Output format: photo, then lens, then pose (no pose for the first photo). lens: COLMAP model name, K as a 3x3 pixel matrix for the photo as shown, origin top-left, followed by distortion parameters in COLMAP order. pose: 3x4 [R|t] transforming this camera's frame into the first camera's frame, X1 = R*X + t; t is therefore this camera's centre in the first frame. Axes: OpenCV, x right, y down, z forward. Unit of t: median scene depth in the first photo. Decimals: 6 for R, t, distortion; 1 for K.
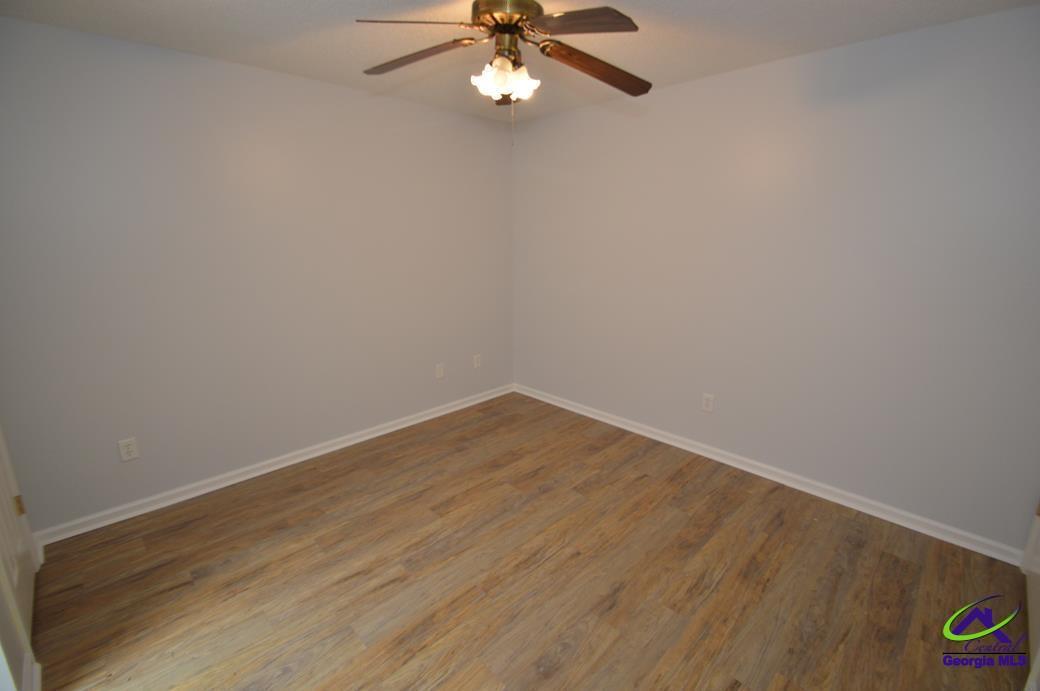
lens RADIAL K [[457.4, 0, 522.7], [0, 457.4, 344.4], [0, 0, 1]] dist [0.008267, -0.012616]
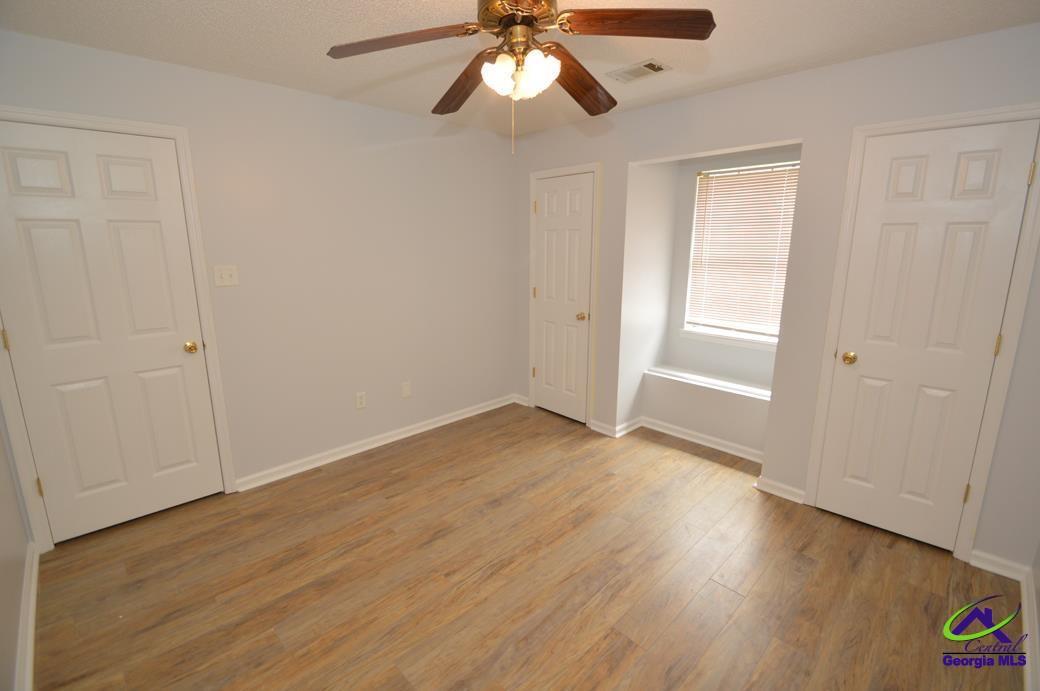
lens RADIAL K [[457.4, 0, 523.6], [0, 457.4, 340.3], [0, 0, 1]] dist [0.008267, -0.012616]
pose [[-0.999993, -0.003841, 0.000412, -0.038010], [-0.003264, 0.897191, 0.441630, -0.414329], [-0.002066, 0.441625, -0.897197, 1.647823]]
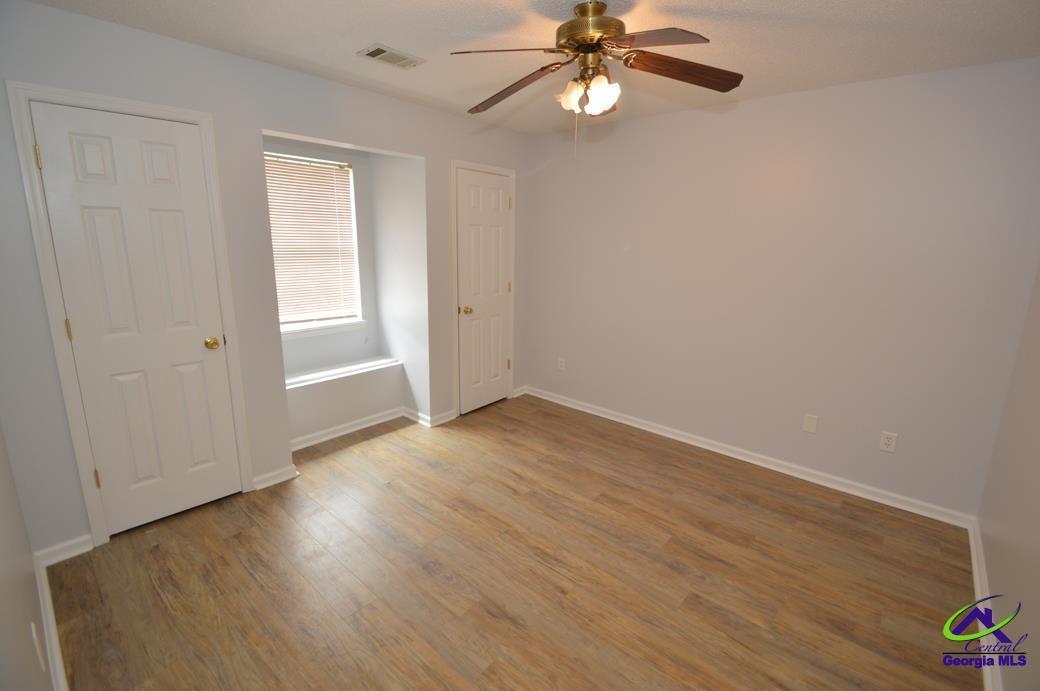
lens RADIAL K [[457.4, 0, 520.9], [0, 457.4, 341.1], [0, 0, 1]] dist [0.008267, -0.012616]
pose [[0.068407, 0.219834, -0.973136, 0.890719], [-0.260132, 0.945610, 0.195329, -0.170436], [0.963147, 0.239782, 0.121872, 0.687090]]
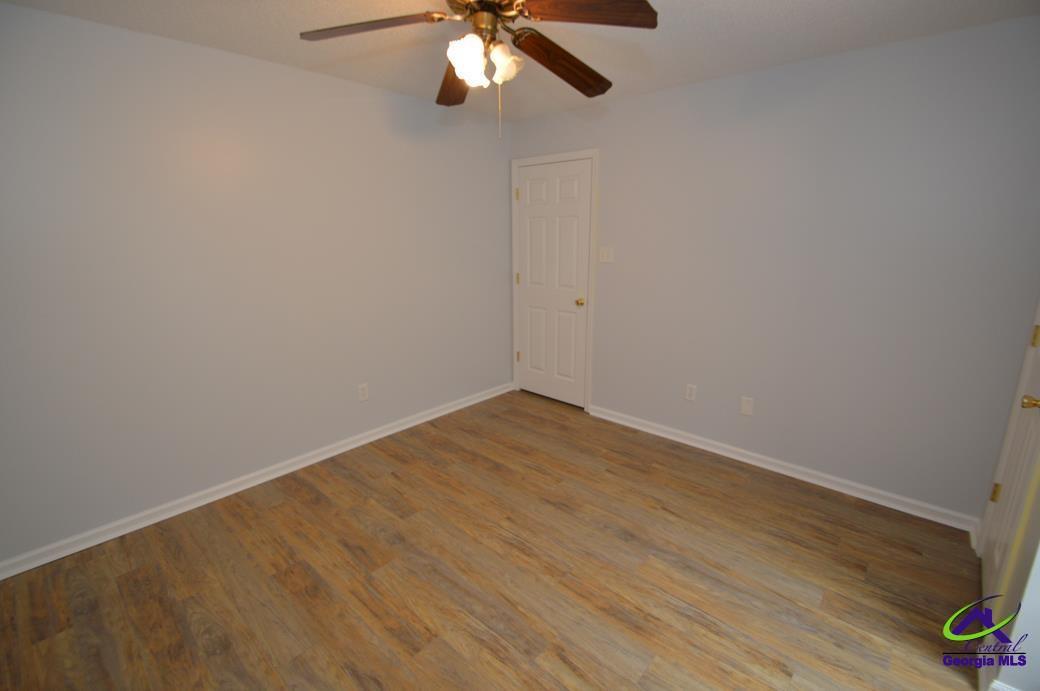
lens RADIAL K [[457.4, 0, 523.2], [0, 457.4, 339.6], [0, 0, 1]] dist [0.008267, -0.012616]
pose [[-0.060071, -0.232151, 0.970823, -0.862601], [0.243627, 0.939757, 0.239797, -0.211111], [-0.968007, 0.250923, 0.000106, 0.855985]]
